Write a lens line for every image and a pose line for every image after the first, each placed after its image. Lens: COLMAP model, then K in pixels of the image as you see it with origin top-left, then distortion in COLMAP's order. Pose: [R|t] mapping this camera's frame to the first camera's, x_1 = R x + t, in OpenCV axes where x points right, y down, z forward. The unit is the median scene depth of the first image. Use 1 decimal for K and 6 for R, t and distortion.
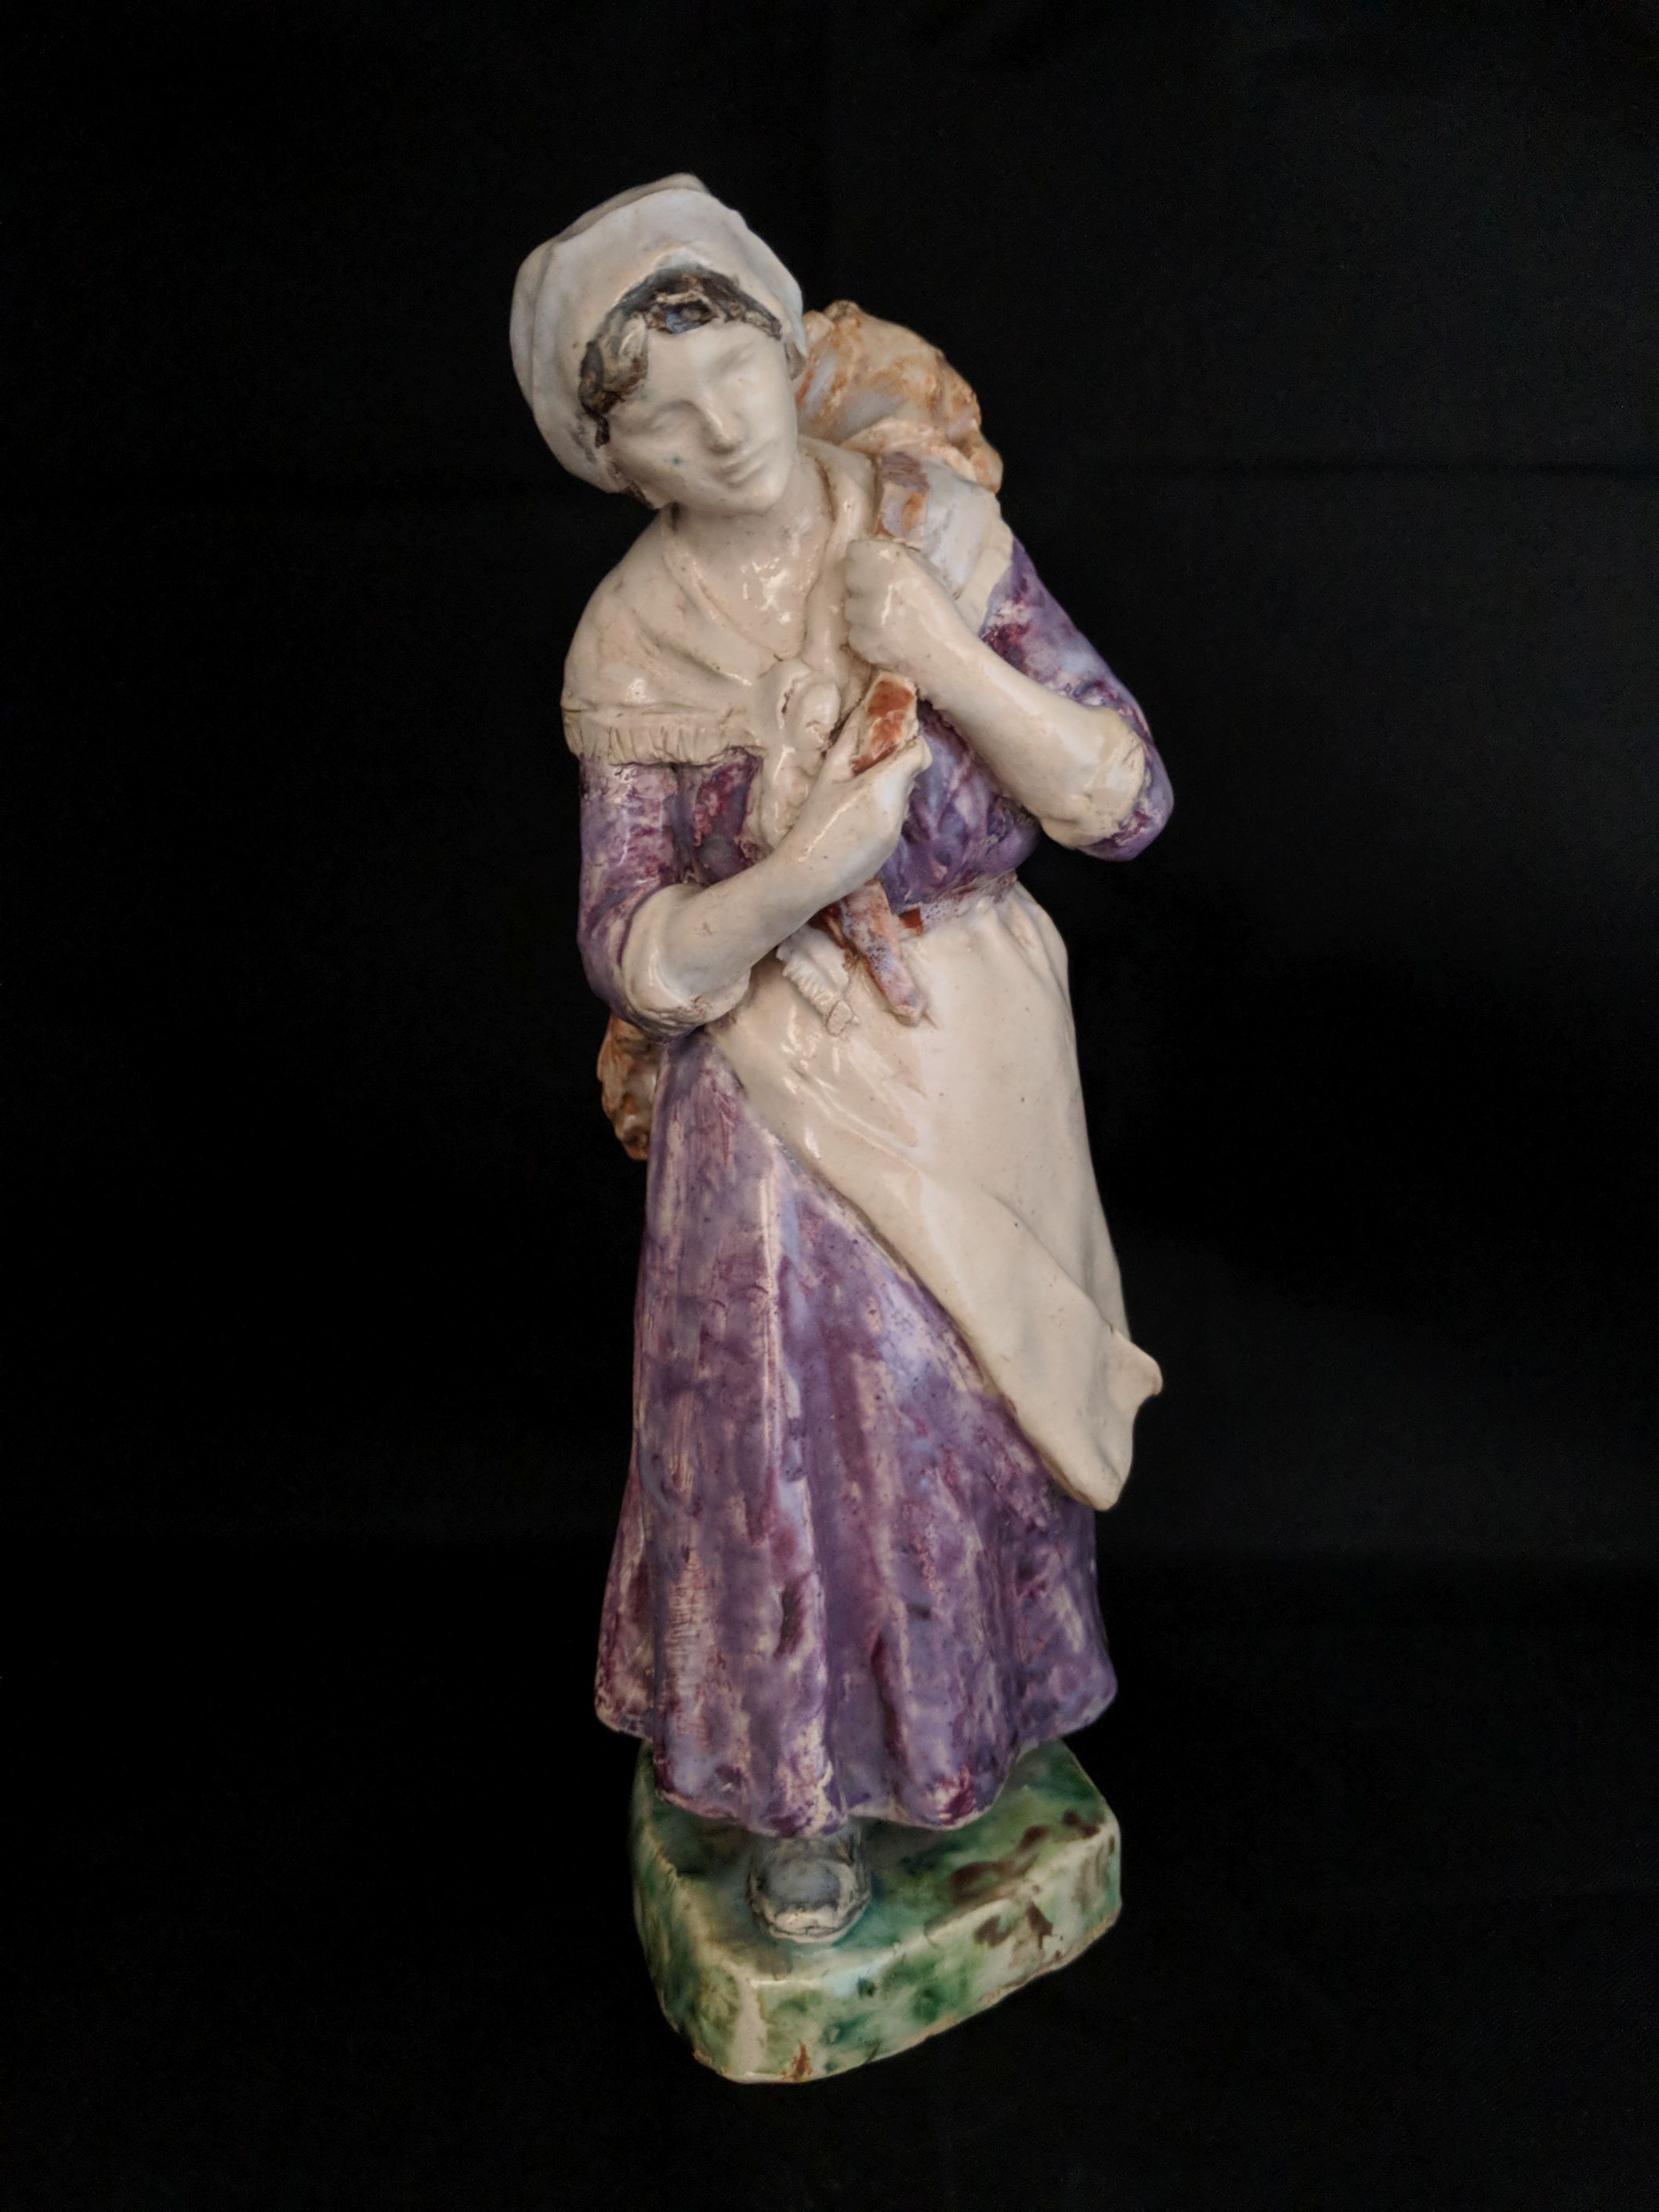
lens RADIAL K [[1852.2, 0, 901.5], [0, 1852.2, 970.5], [0, 0, 1]] dist [-0.025668, -0.090973]
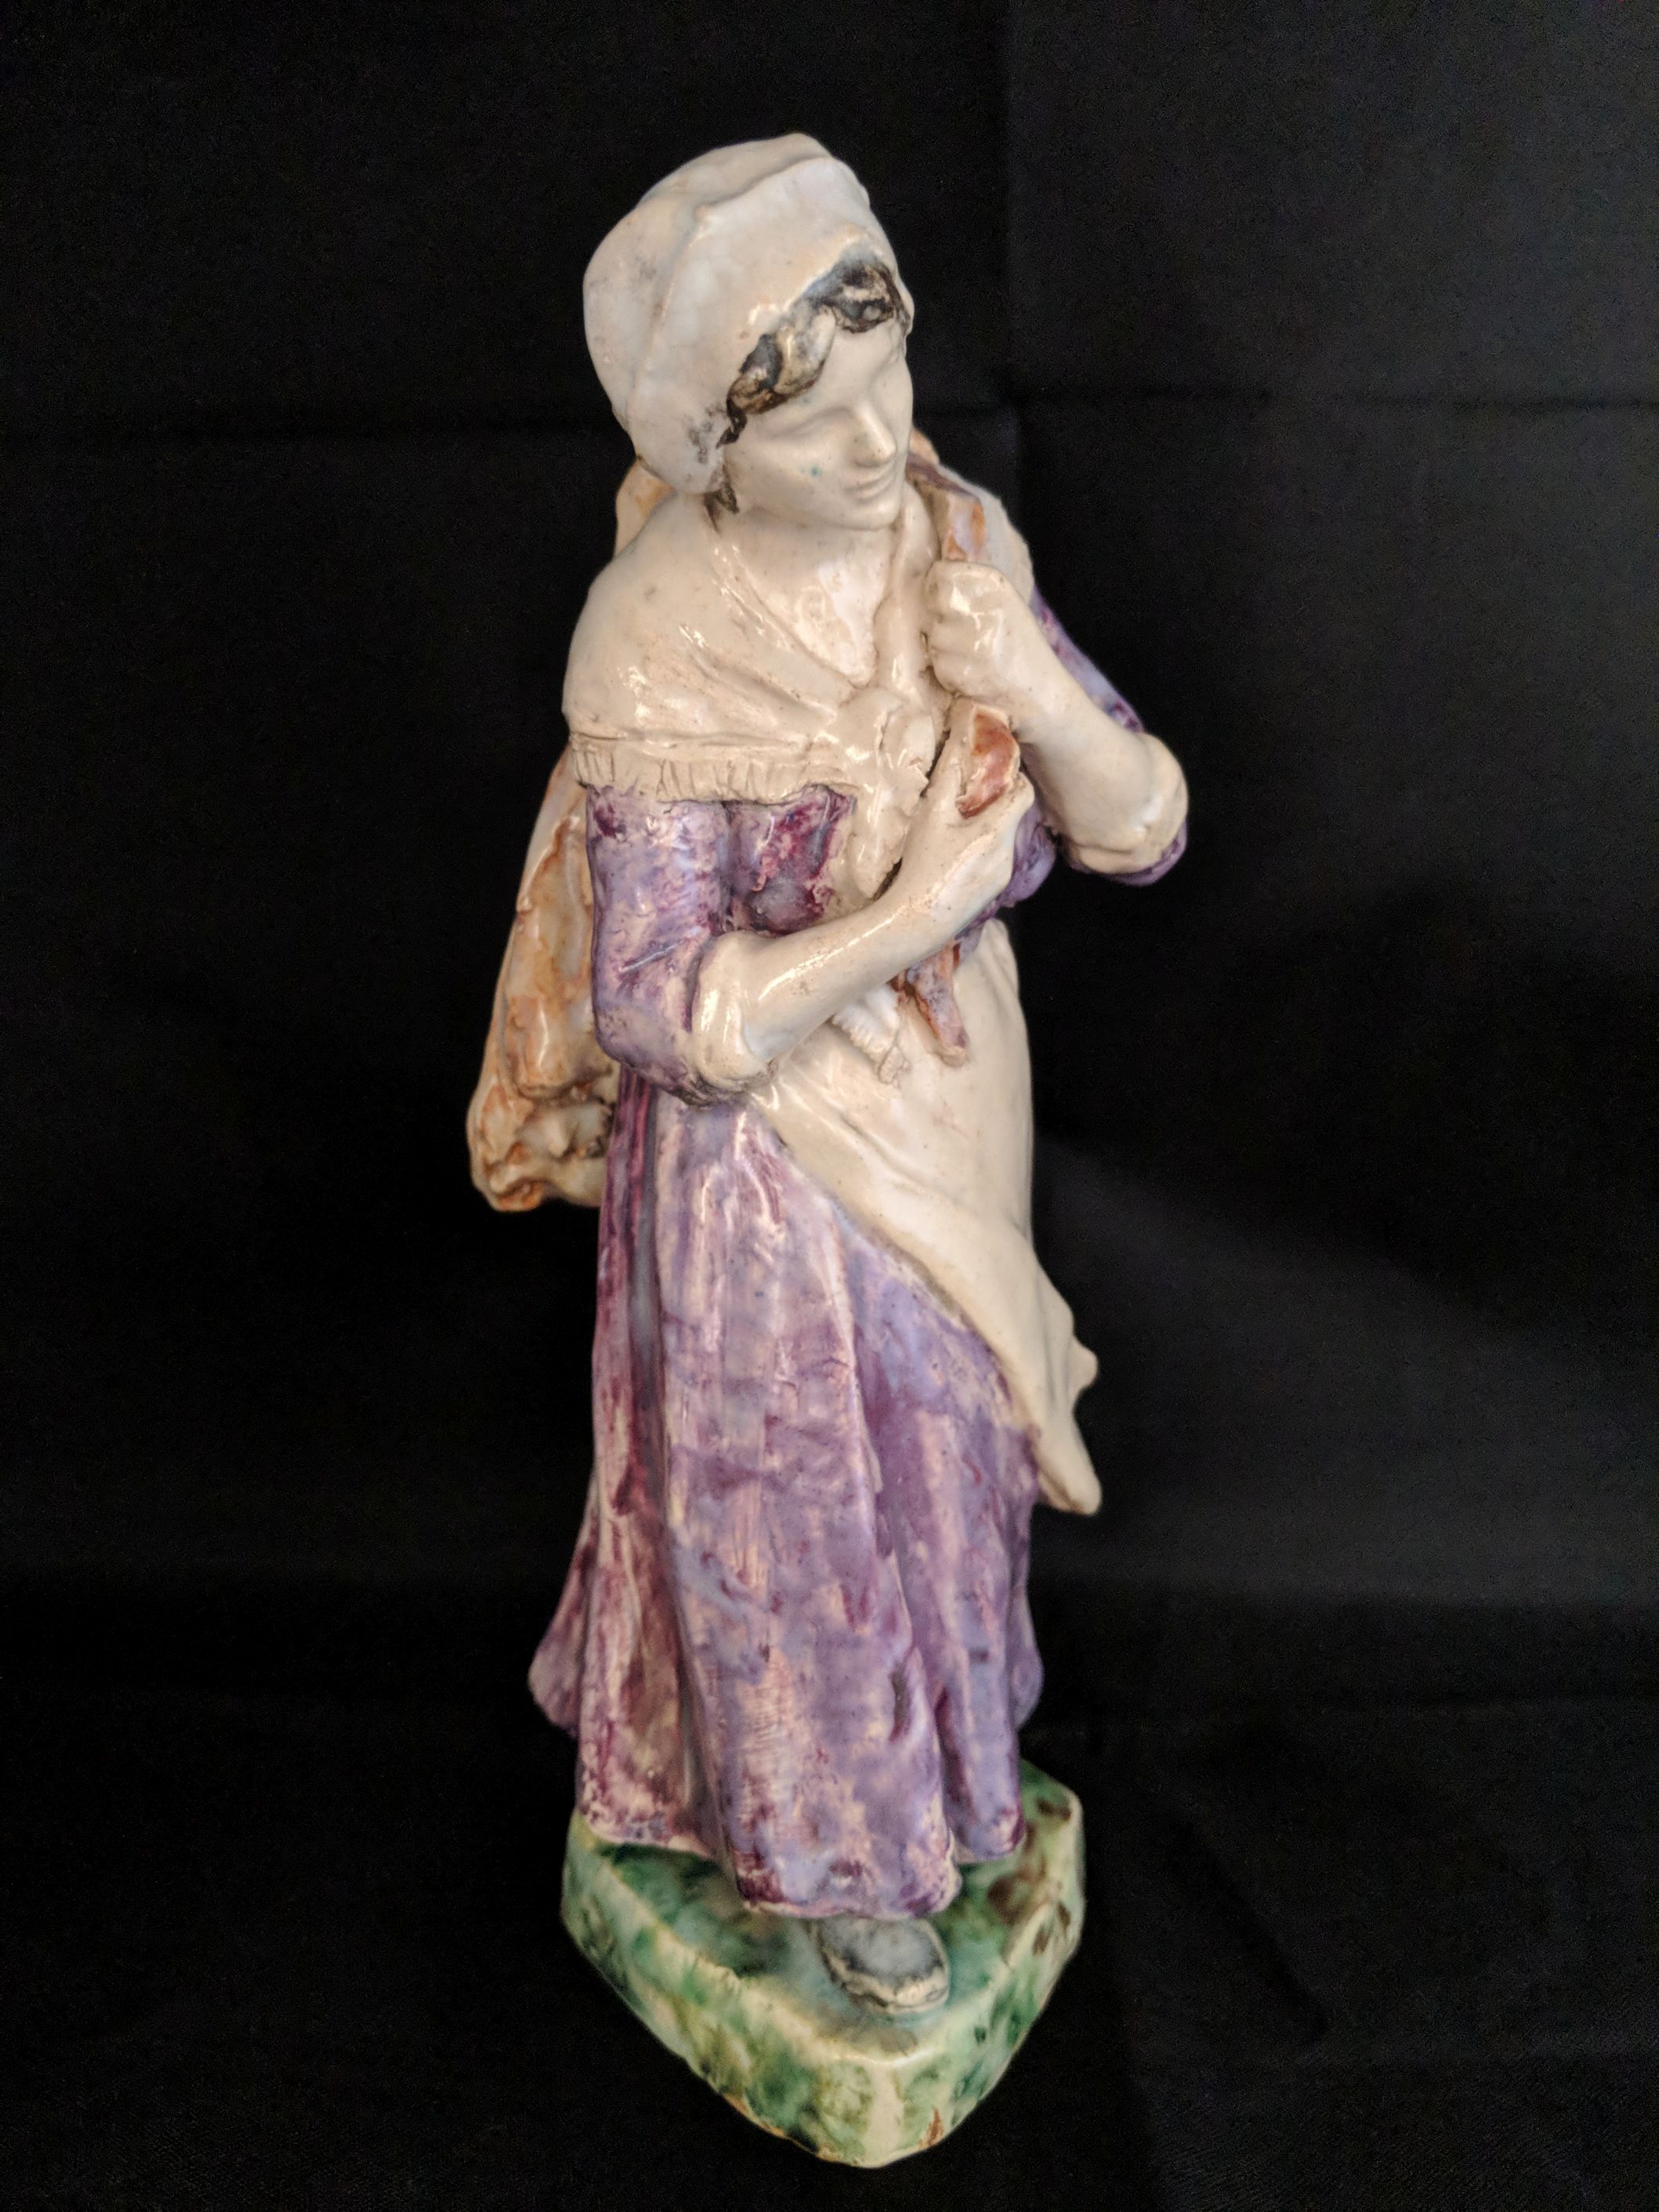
lens RADIAL K [[1852.2, 0, 909.4], [0, 1852.2, 967.9], [0, 0, 1]] dist [-0.025668, -0.090973]
pose [[0.895158, -0.063436, 0.441213, -0.442359], [0.028802, 0.995985, 0.084762, -0.104056], [-0.444818, -0.063168, 0.893390, 0.163390]]
